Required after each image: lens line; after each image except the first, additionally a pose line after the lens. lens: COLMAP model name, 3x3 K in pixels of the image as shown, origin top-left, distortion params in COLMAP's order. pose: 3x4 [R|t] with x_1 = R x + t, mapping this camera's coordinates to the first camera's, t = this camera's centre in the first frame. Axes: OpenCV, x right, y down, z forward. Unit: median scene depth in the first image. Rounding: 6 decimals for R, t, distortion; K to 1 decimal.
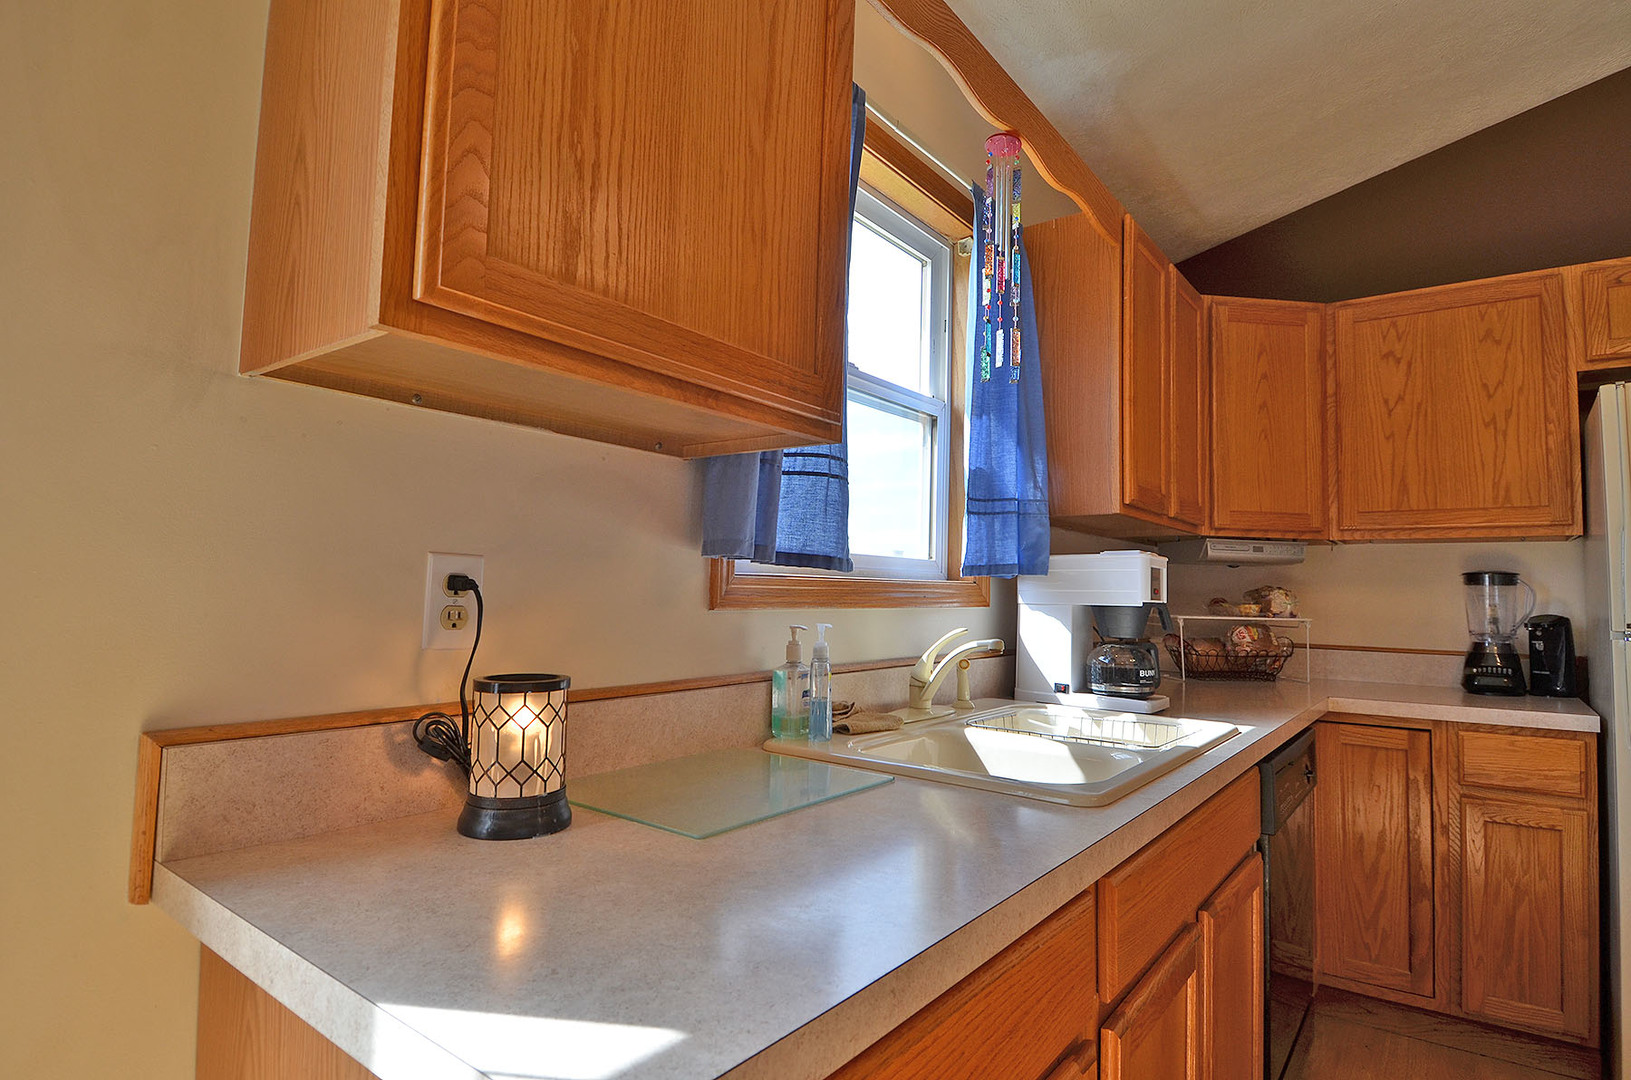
lens RADIAL K [[853.0, 0, 817.9], [0, 853.0, 528.7], [0, 0, 1]] dist [-0.016038, -0.010285]
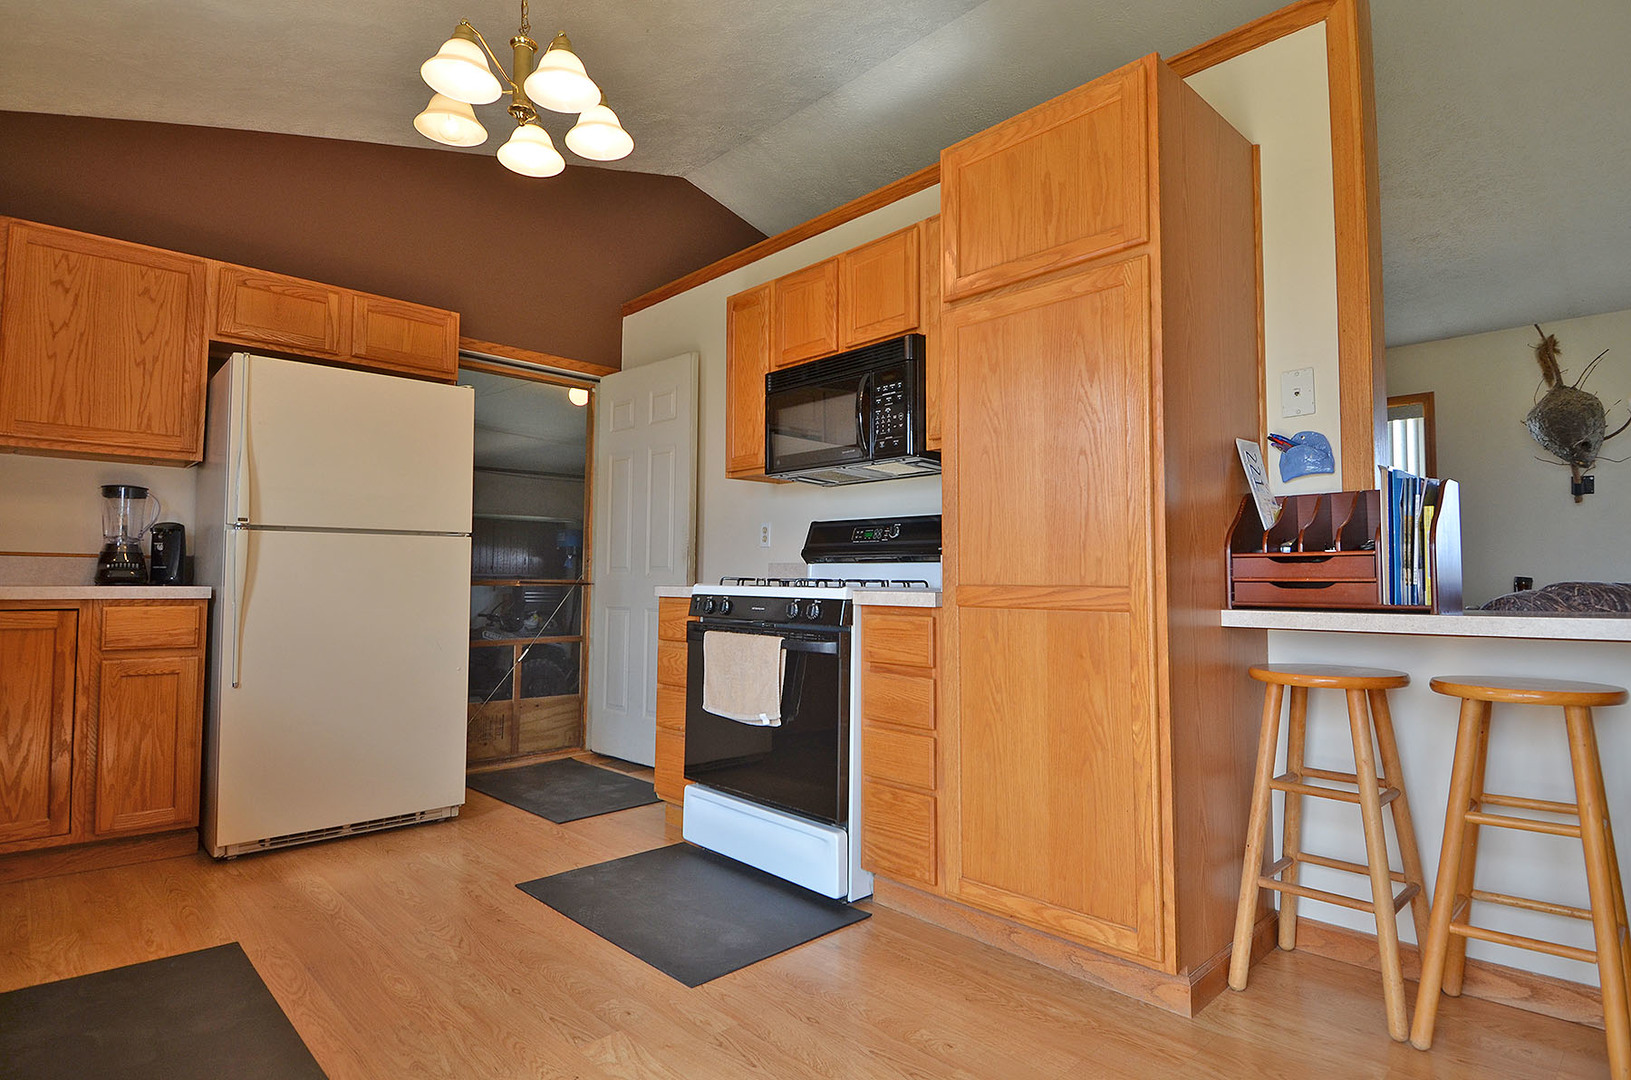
lens RADIAL K [[853.0, 0, 823.0], [0, 853.0, 537.7], [0, 0, 1]] dist [-0.016038, -0.010285]
pose [[0.136305, 0.027459, 0.990286, -0.272865], [-0.075768, 0.996977, -0.017216, 0.073816], [-0.987765, -0.072685, 0.137974, -0.173736]]
